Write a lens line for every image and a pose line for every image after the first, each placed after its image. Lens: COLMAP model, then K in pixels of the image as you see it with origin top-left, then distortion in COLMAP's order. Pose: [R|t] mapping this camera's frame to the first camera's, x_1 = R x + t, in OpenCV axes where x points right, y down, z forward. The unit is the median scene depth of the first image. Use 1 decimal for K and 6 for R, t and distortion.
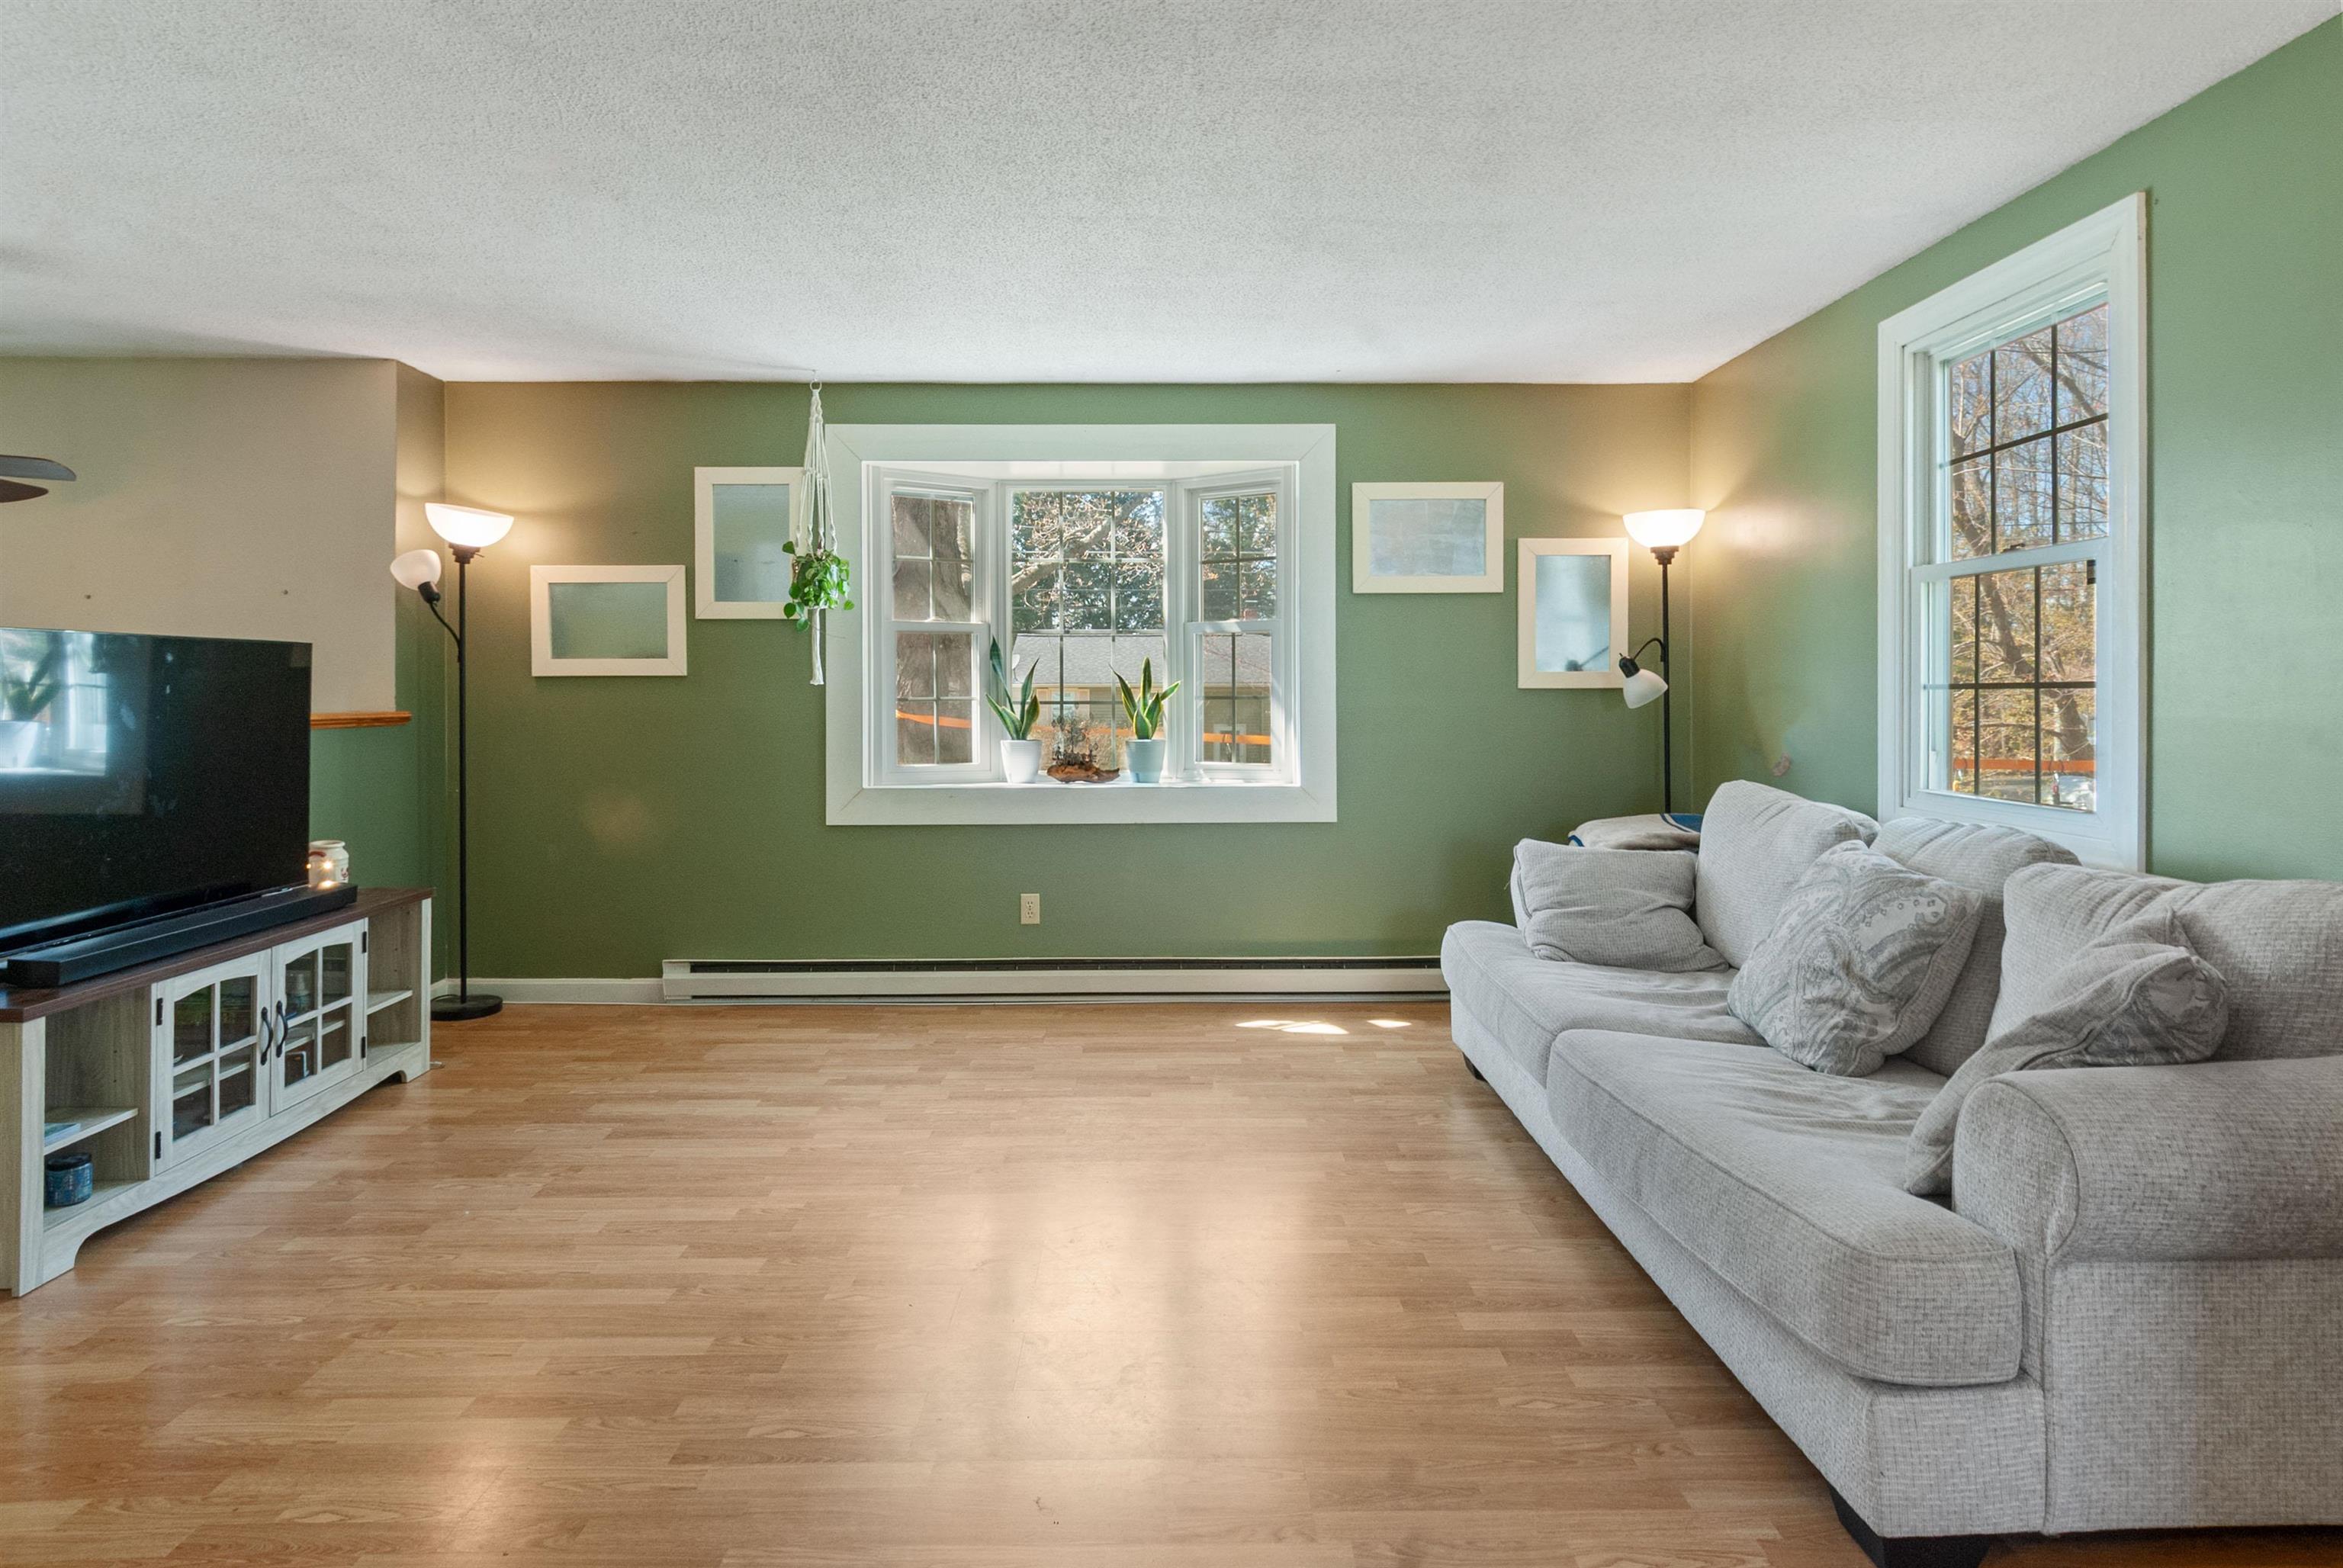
lens RADIAL K [[1264.6, 0, 1201.1], [0, 1264.6, 692.2], [0, 0, 1]] dist [0.003610, -0.001624]
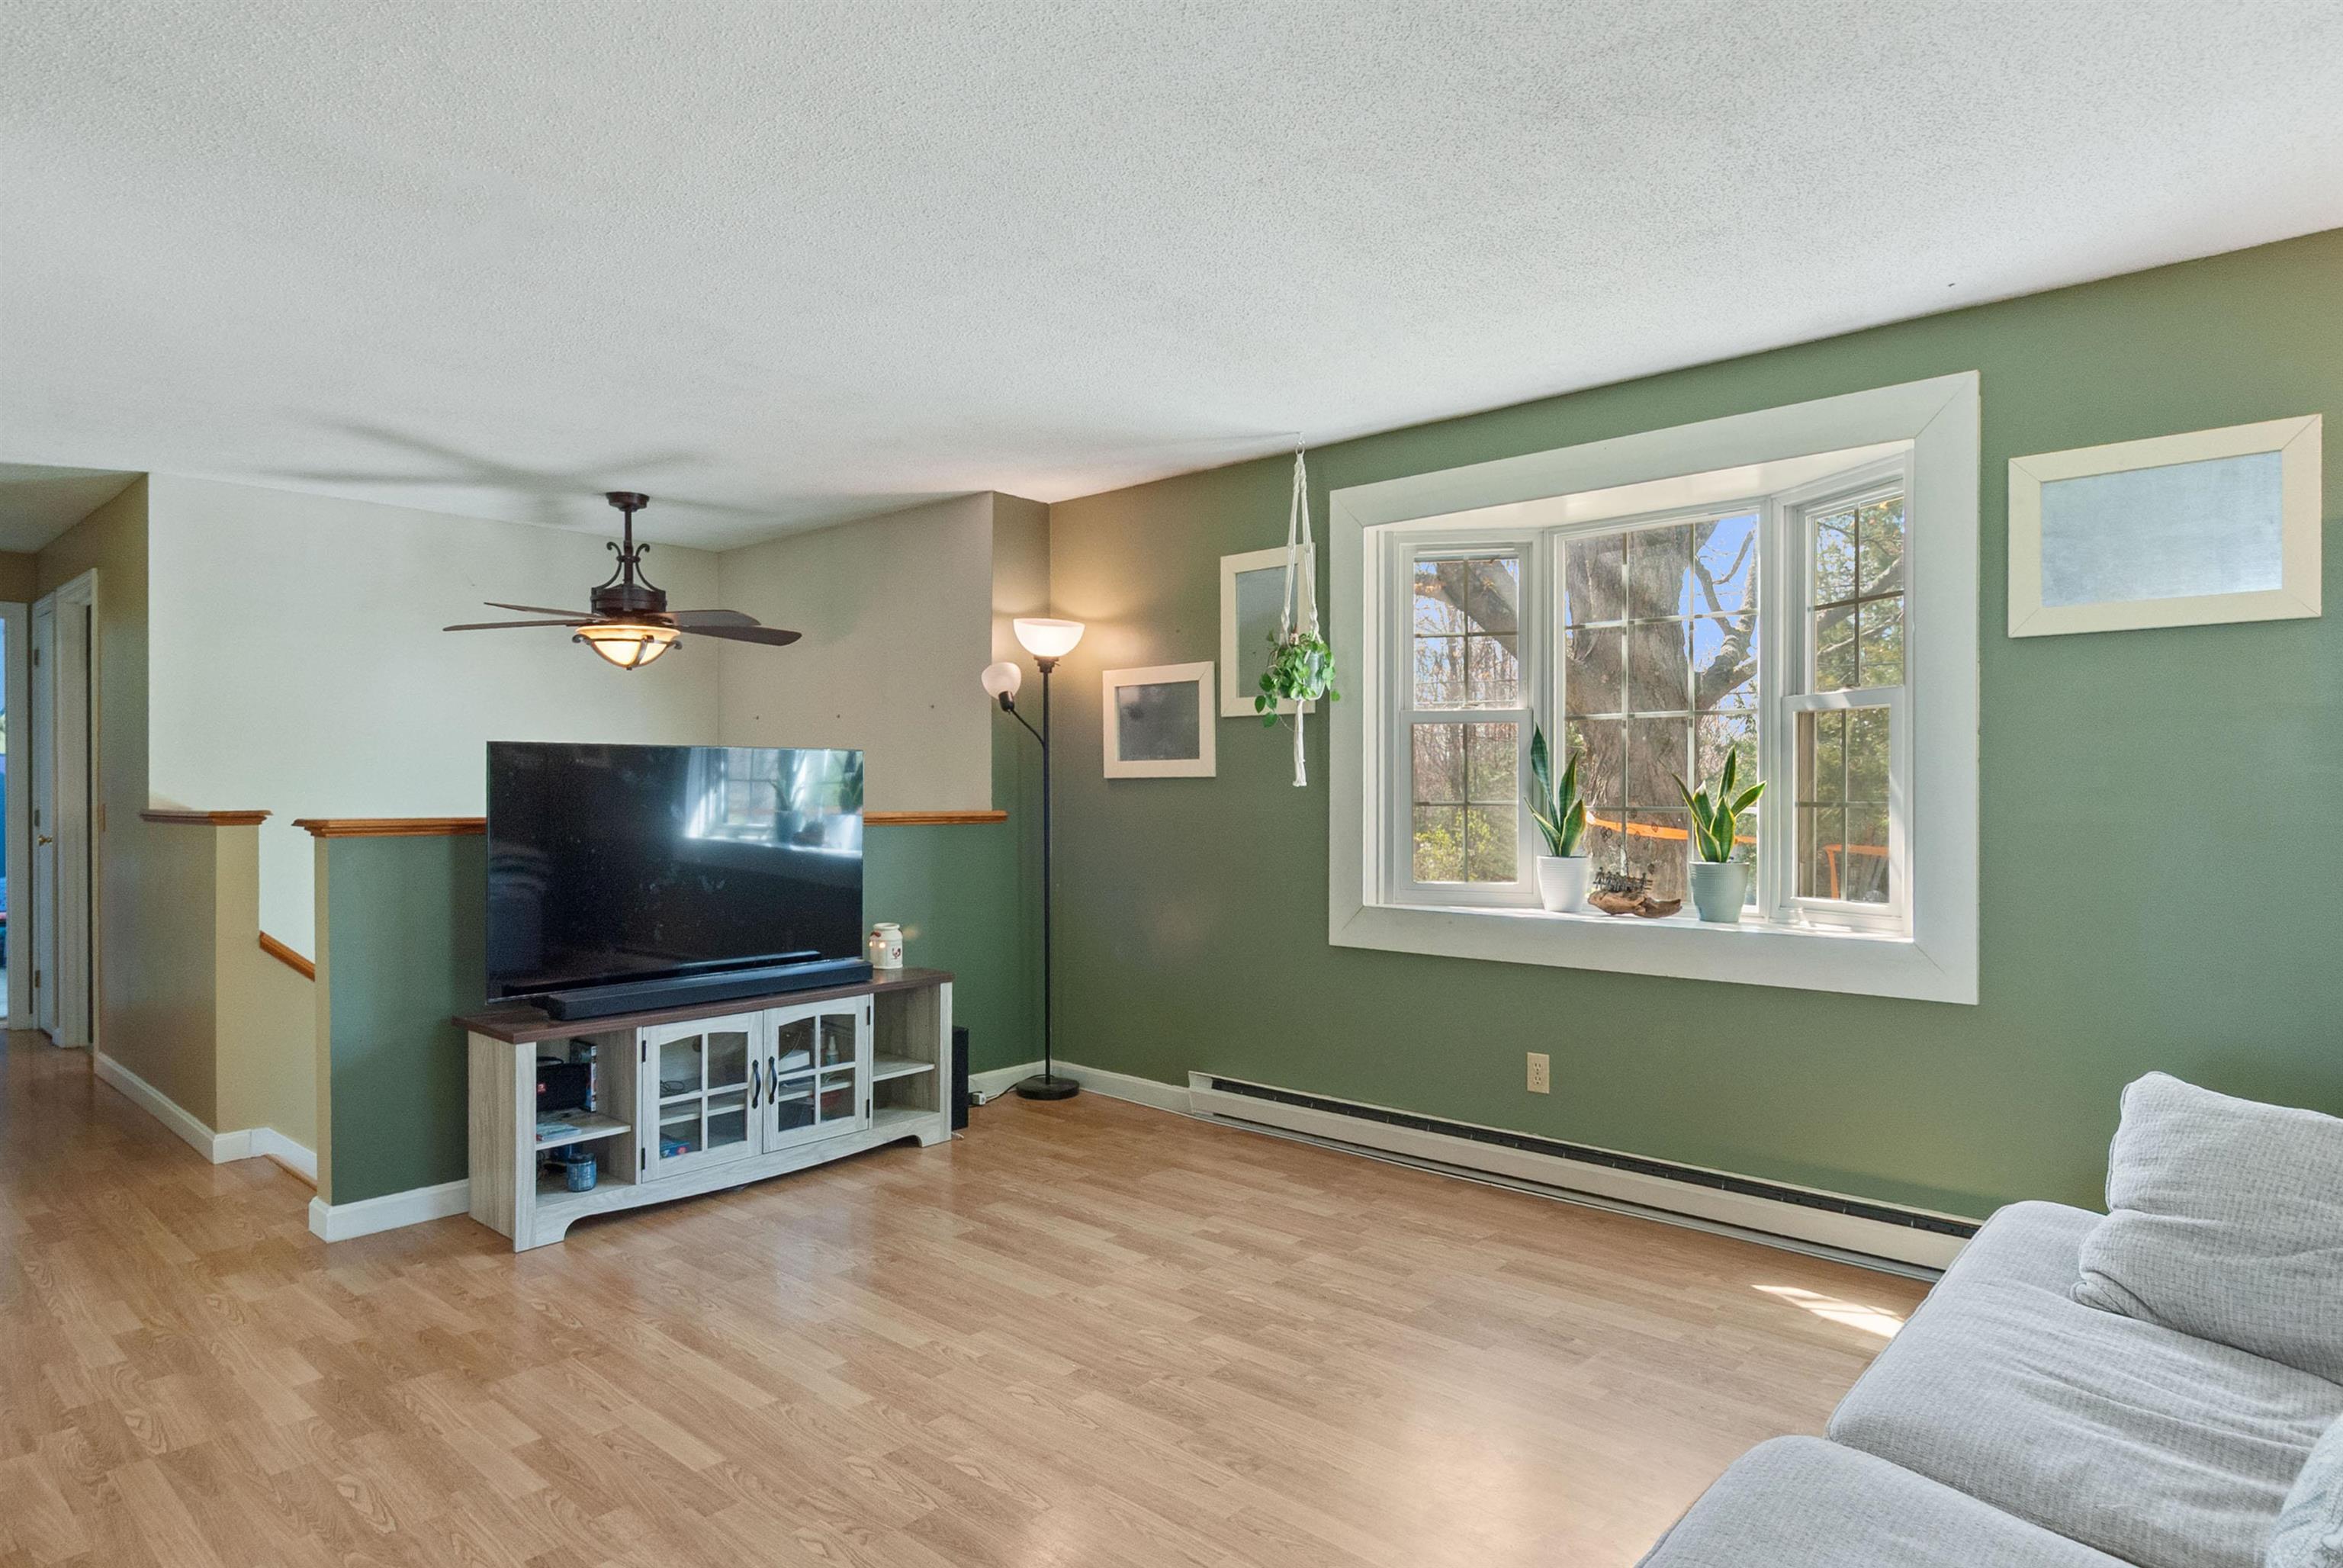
lens RADIAL K [[1377.8, 0, 1183.7], [0, 1377.8, 799.3], [0, 0, 1]] dist [0.011044, -0.005821]
pose [[0.724206, 0.006526, -0.689553, 0.308037], [-0.002595, 0.999974, 0.006739, -0.003159], [0.689579, -0.003091, 0.724204, 0.242395]]
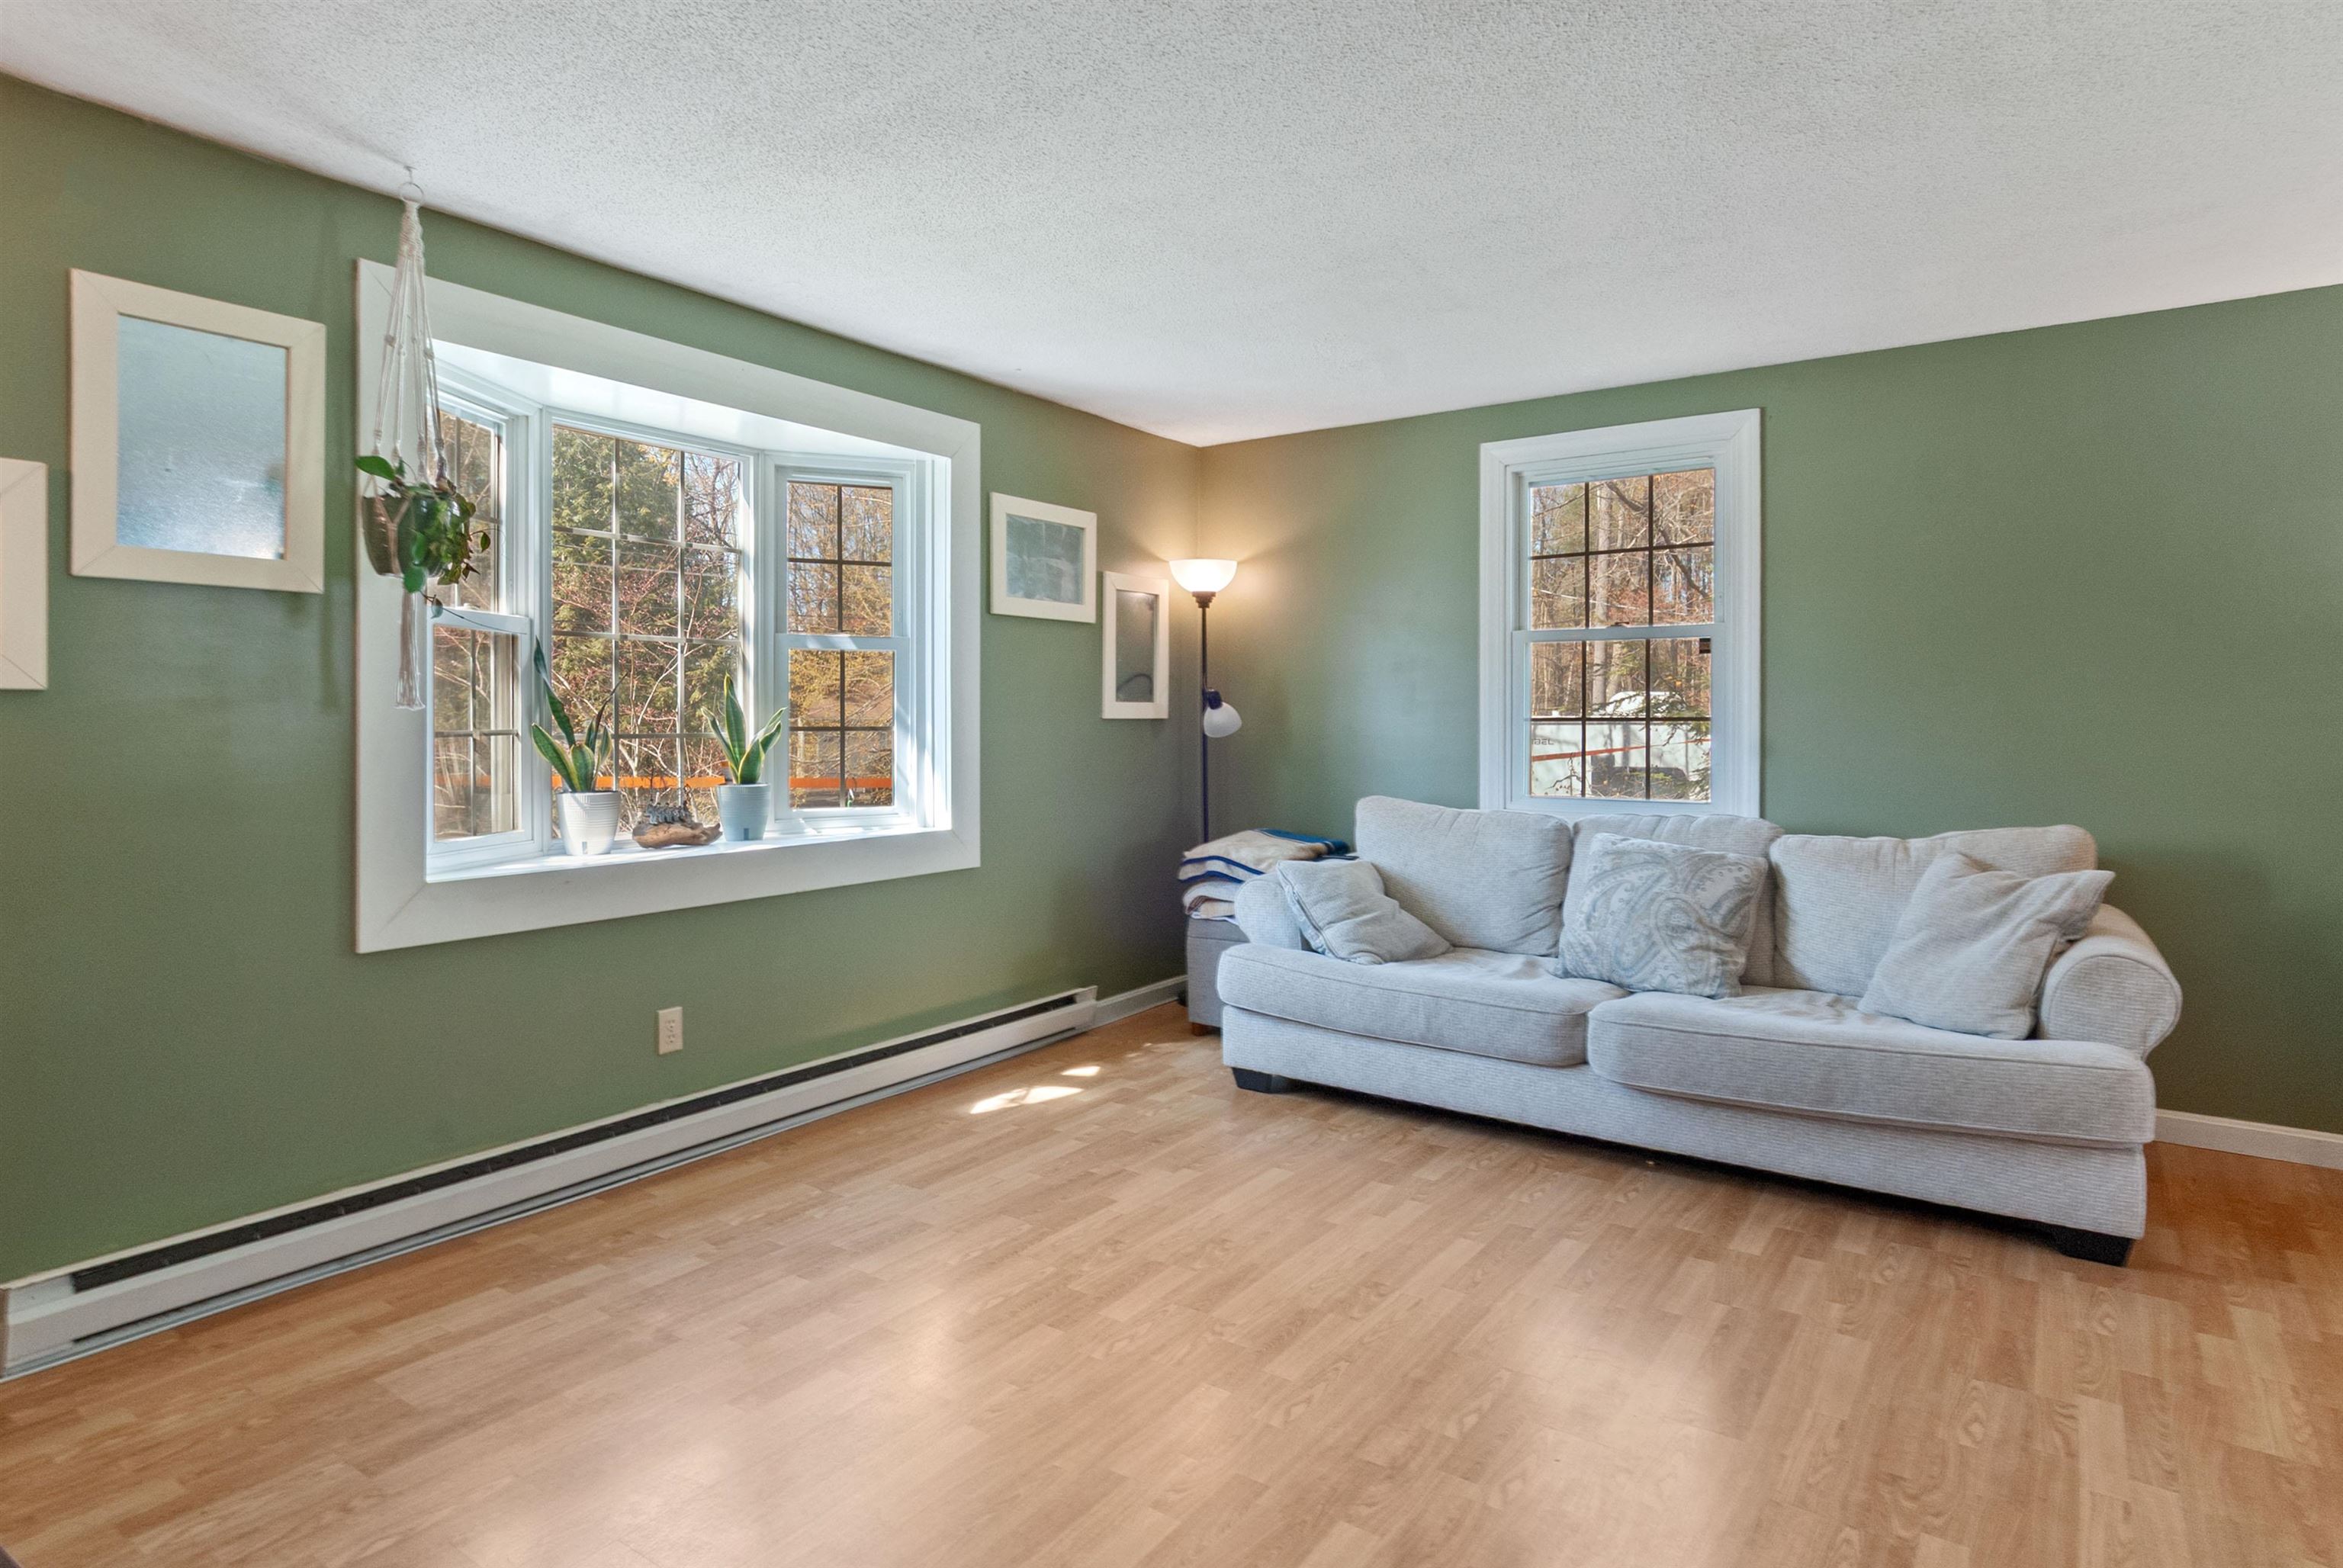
lens RADIAL K [[1264.6, 0, 1138.4], [0, 1264.6, 717.0], [0, 0, 1]] dist [0.003610, -0.001624]
pose [[0.598838, 0.001848, 0.800868, -0.571831], [-0.001834, 0.999998, -0.000936, -0.003550], [-0.800868, -0.000909, 0.598840, 0.385904]]
